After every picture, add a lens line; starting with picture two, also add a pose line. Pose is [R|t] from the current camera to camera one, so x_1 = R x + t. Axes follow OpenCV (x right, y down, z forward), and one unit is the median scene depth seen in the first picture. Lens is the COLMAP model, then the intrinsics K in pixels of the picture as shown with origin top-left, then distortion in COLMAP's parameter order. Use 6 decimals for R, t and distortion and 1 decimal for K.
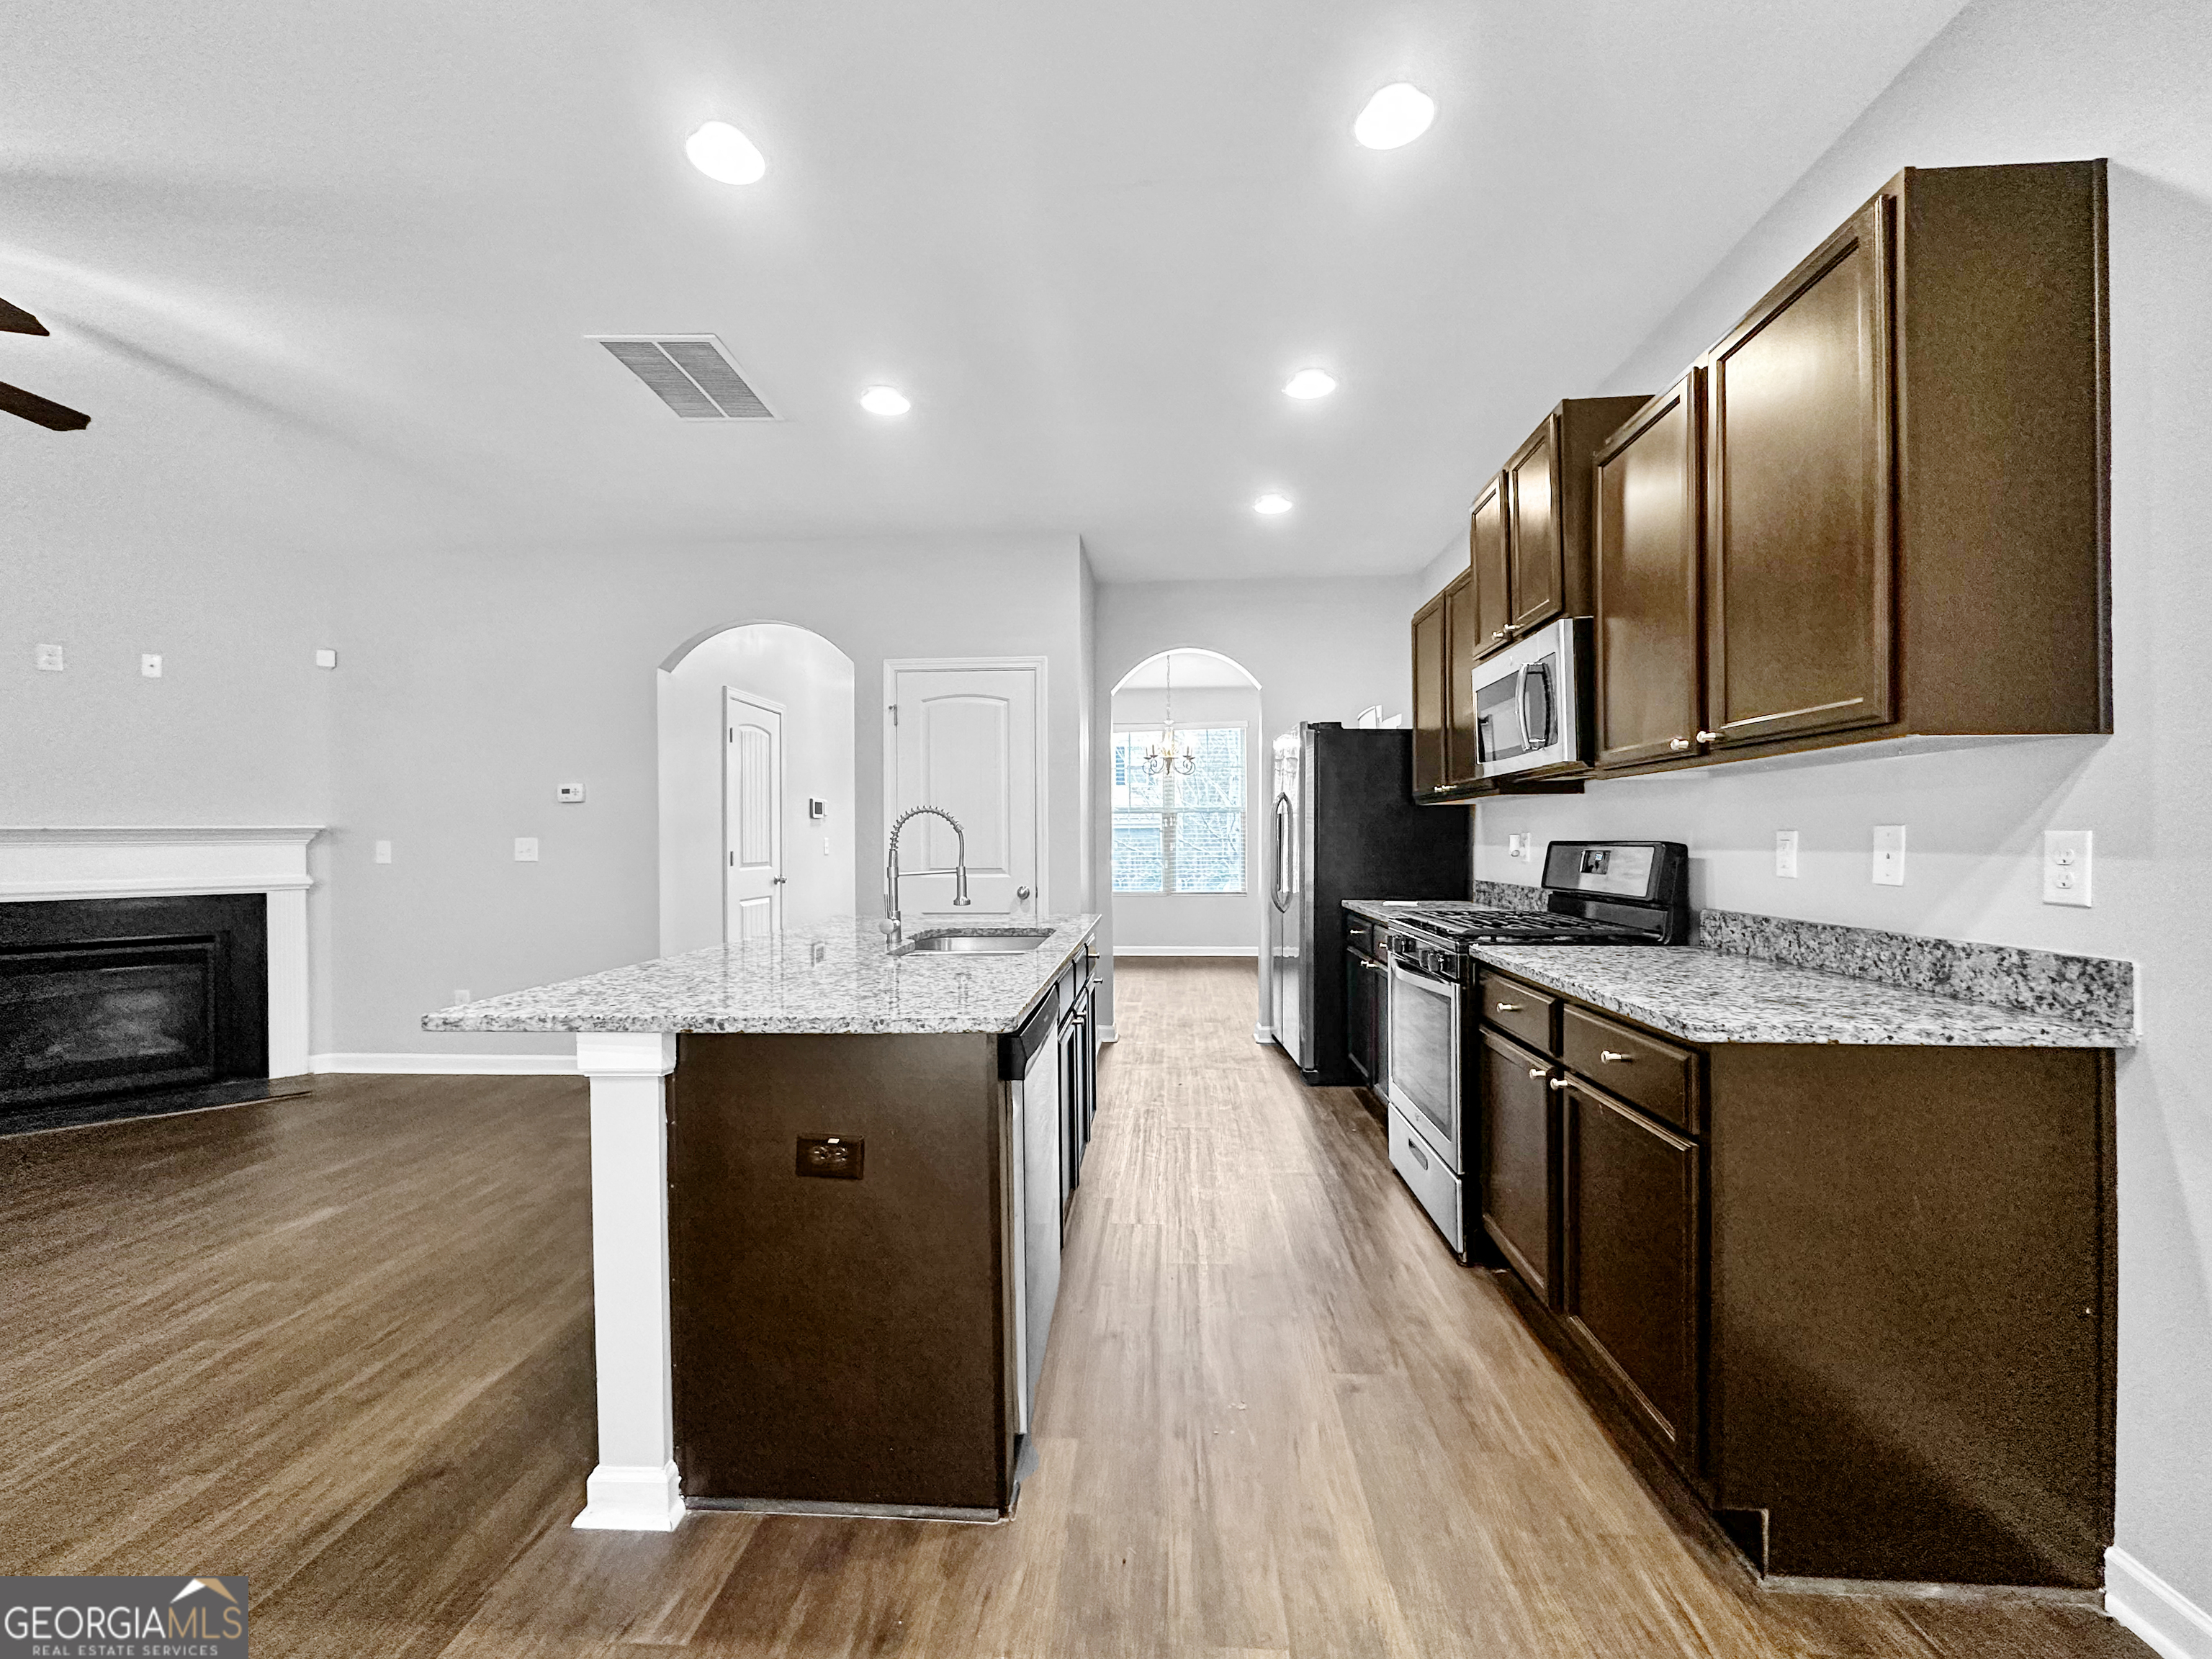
lens RADIAL K [[895.5, 0, 1100.3], [0, 895.5, 840.9], [0, 0, 1]] dist [-0.003174, 0.000410]
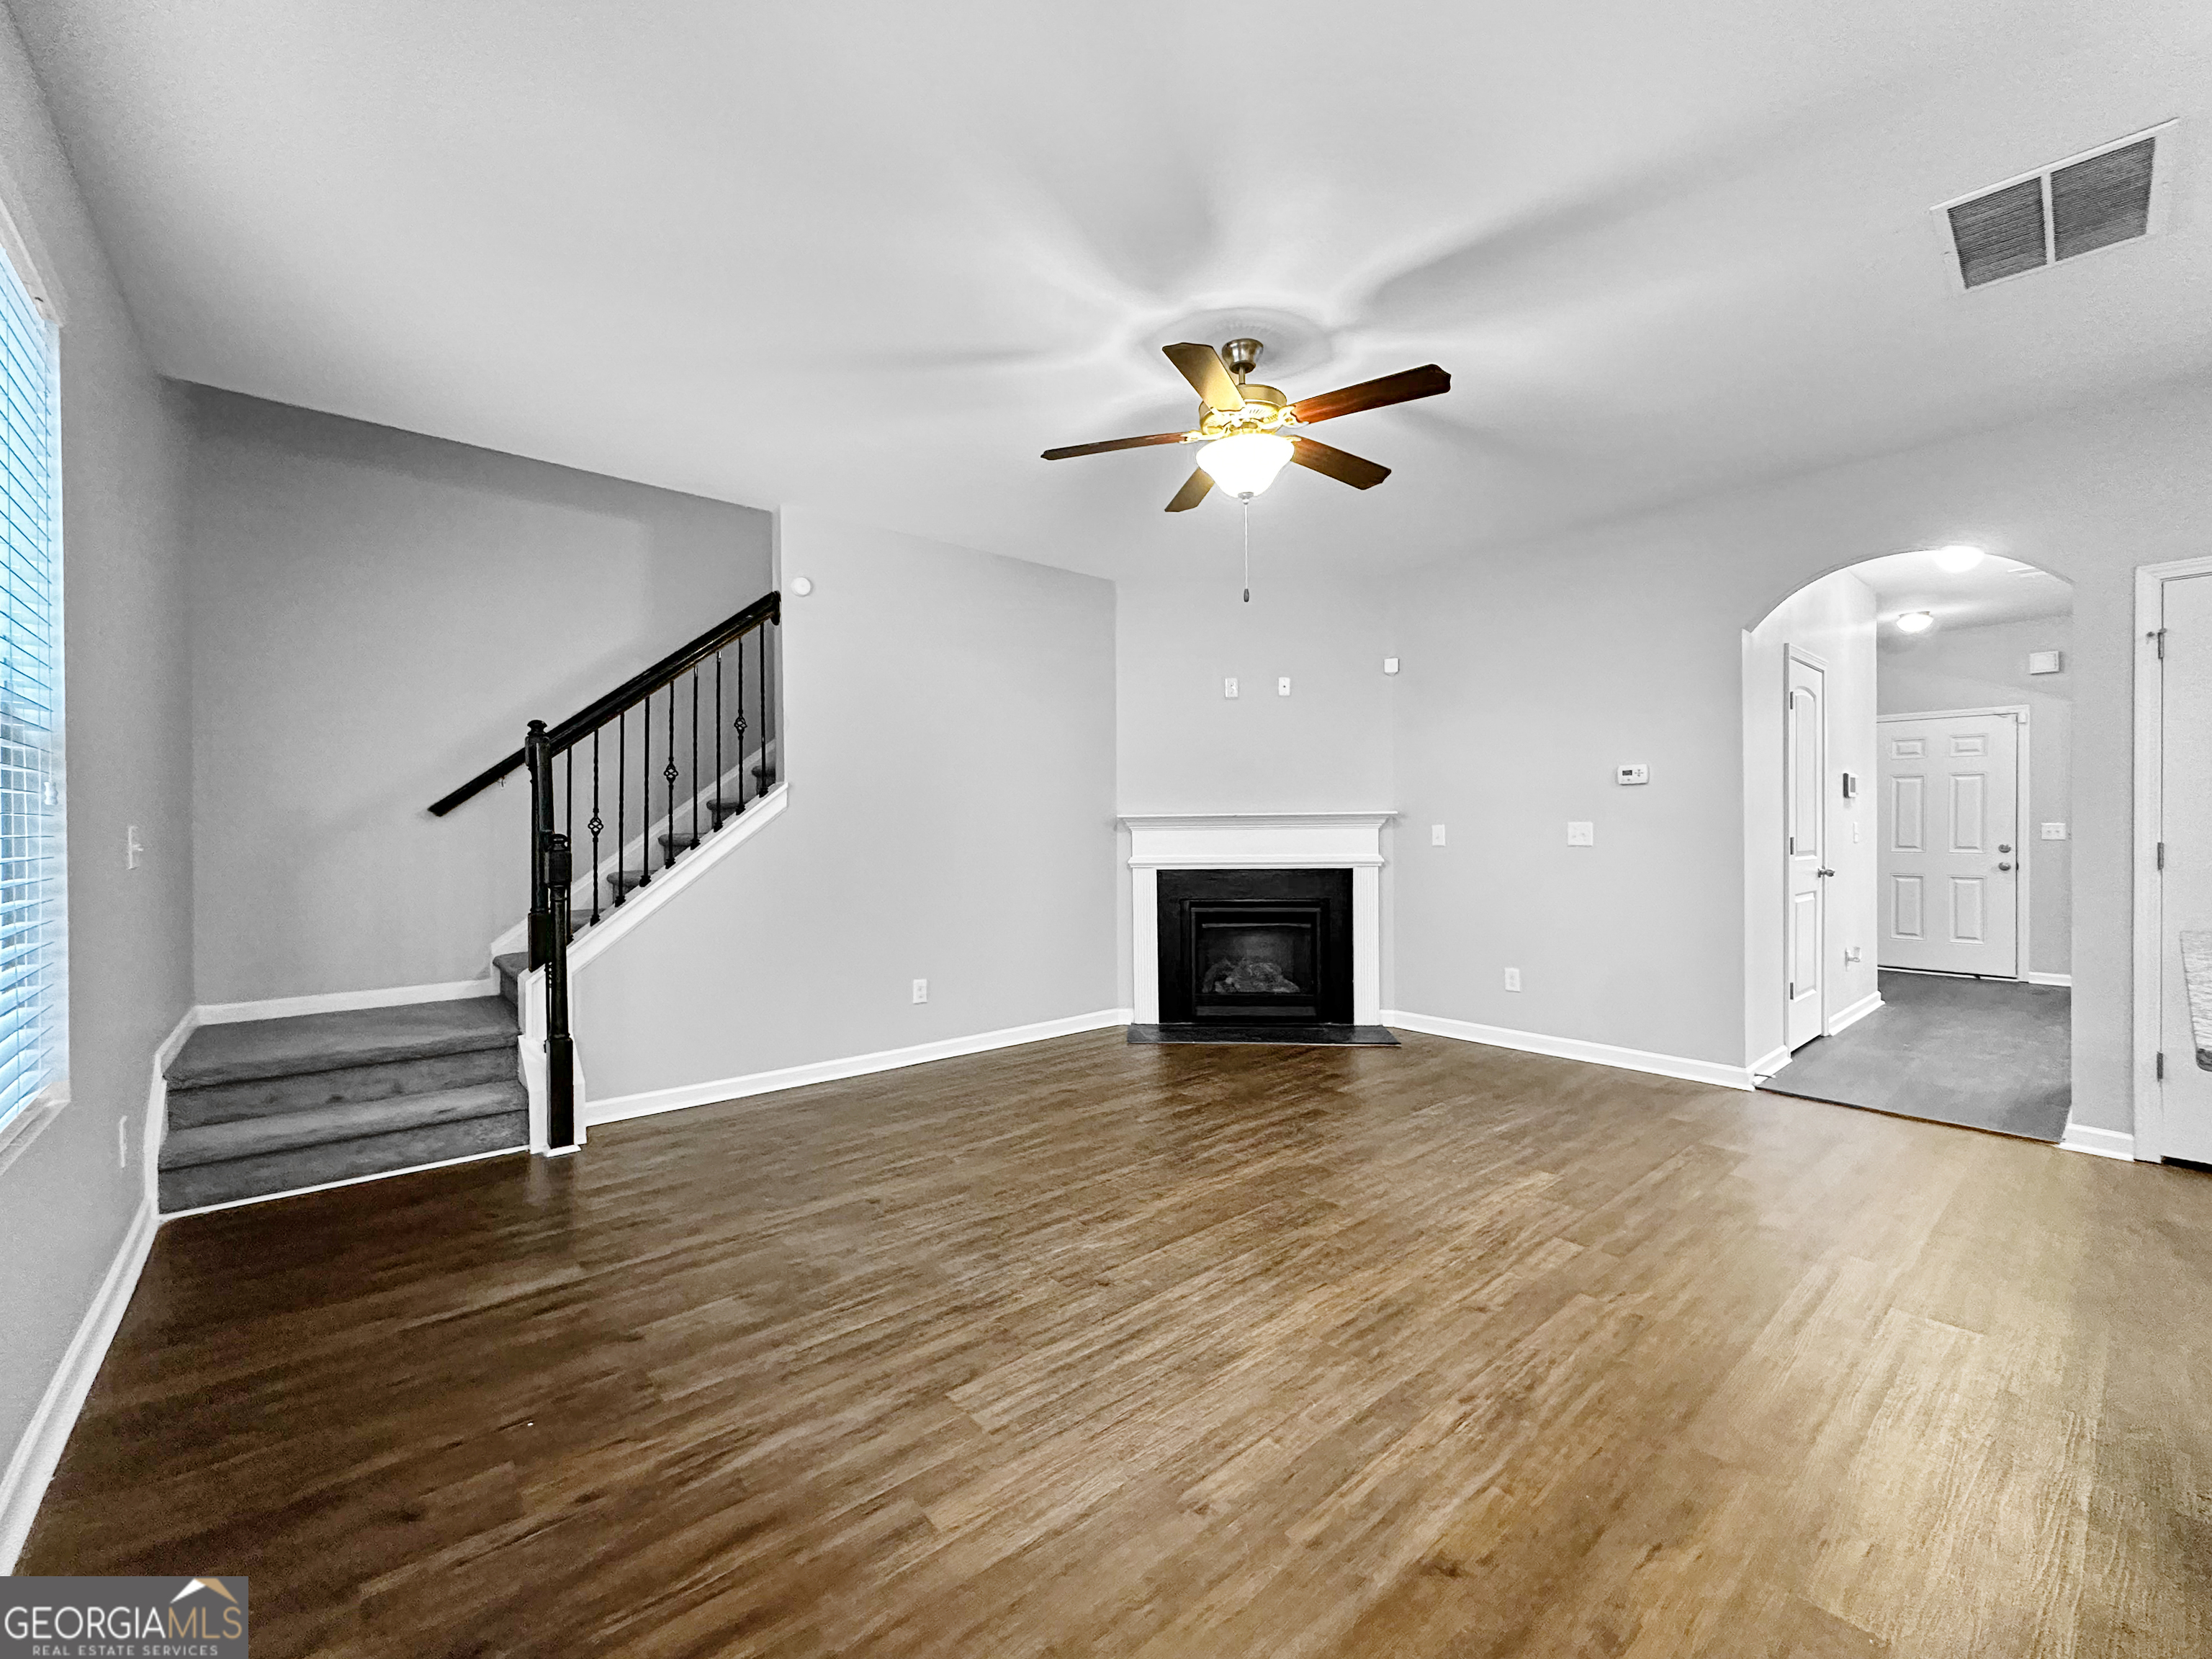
lens RADIAL K [[898.8, 0, 1112.7], [0, 898.8, 825.0], [0, 0, 1]] dist [-0.001695, -0.000097]
pose [[0.704425, 0.000622, -0.709778, -0.309550], [-0.003460, 0.999991, -0.002557, 0.004809], [0.709770, 0.004258, 0.704421, -0.068034]]
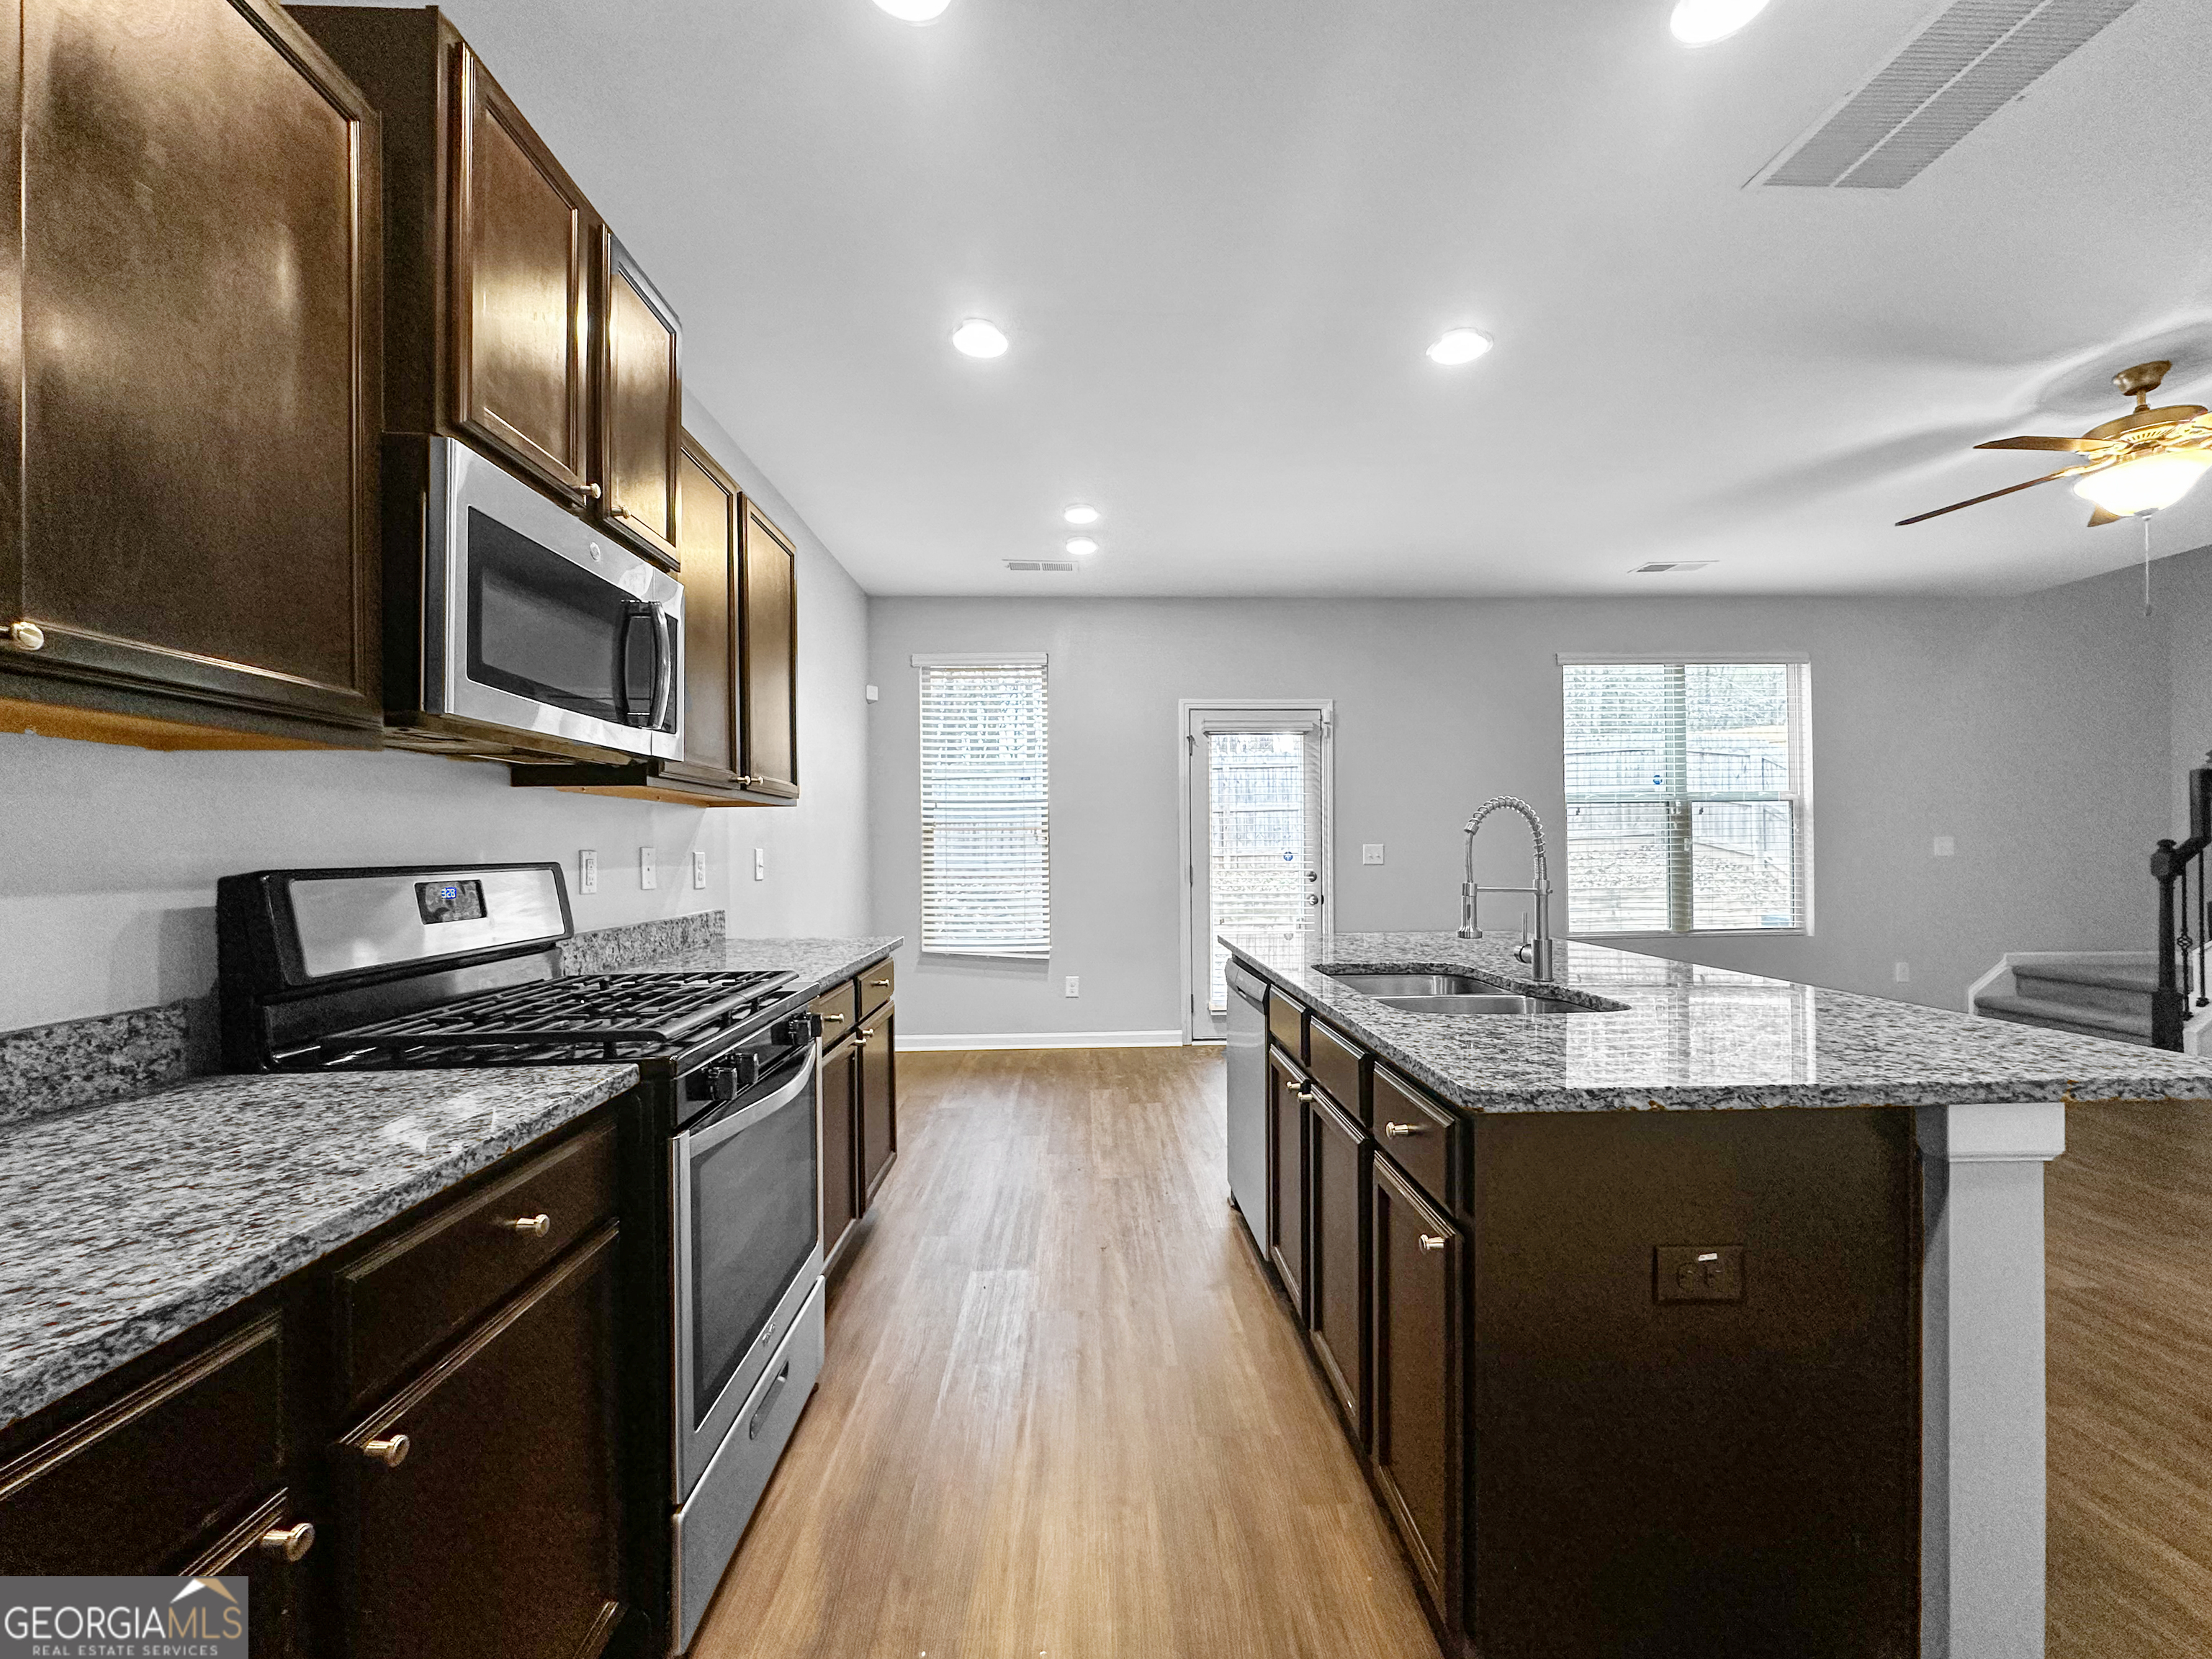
lens RADIAL K [[895.5, 0, 1100.3], [0, 895.5, 840.9], [0, 0, 1]] dist [-0.003174, 0.000410]
pose [[-0.995654, 0.016958, -0.091576, 0.318058], [0.017533, 0.999831, -0.005477, -0.008404], [0.091468, -0.007059, -0.995783, 2.721252]]
